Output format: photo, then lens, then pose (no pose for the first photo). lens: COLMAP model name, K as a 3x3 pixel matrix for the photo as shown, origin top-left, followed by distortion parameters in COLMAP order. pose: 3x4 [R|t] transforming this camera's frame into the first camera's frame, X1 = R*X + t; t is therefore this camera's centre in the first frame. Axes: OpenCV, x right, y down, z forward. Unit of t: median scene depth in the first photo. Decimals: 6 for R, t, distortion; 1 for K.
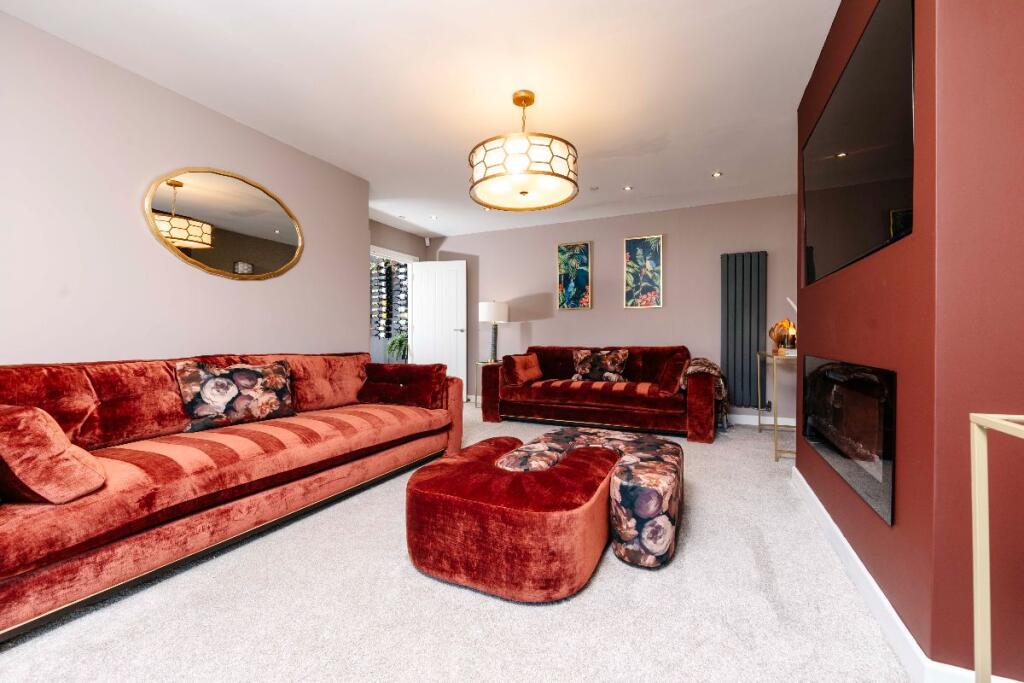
lens RADIAL K [[429.8, 0, 502.7], [0, 429.8, 339.1], [0, 0, 1]] dist [-0.001023, -0.000124]
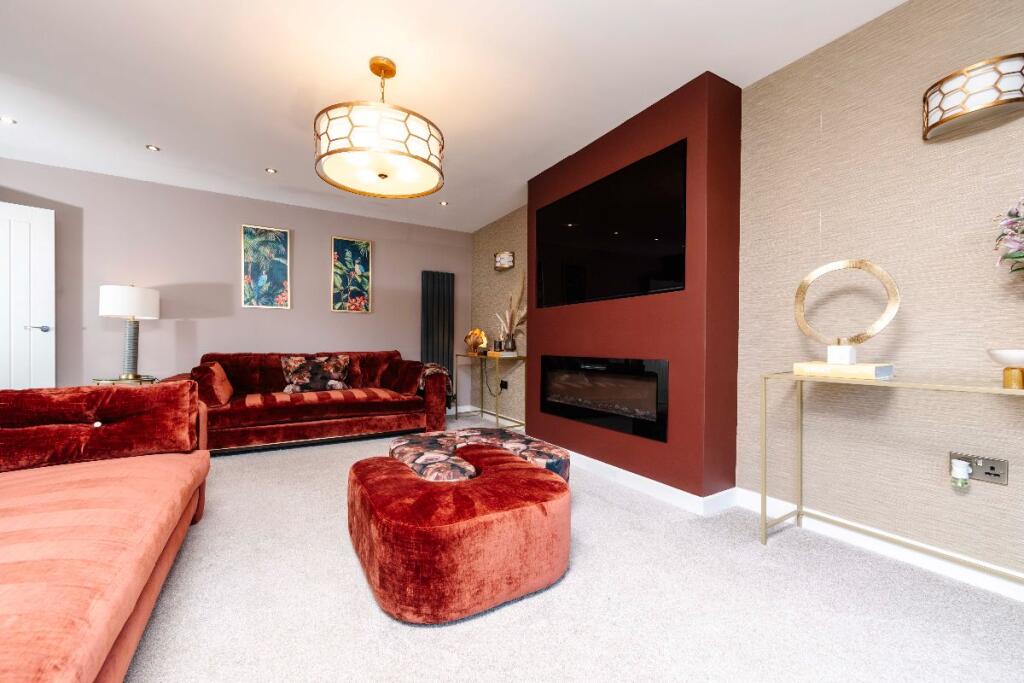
lens RADIAL K [[416.7, 0, 542.6], [0, 416.7, 347.0], [0, 0, 1]] dist [-0.000769, -0.000301]
pose [[0.513301, -0.002566, 0.858205, -0.262515], [-0.000239, 0.999995, 0.003133, 0.003132], [-0.858208, -0.001813, 0.513298, 0.146446]]
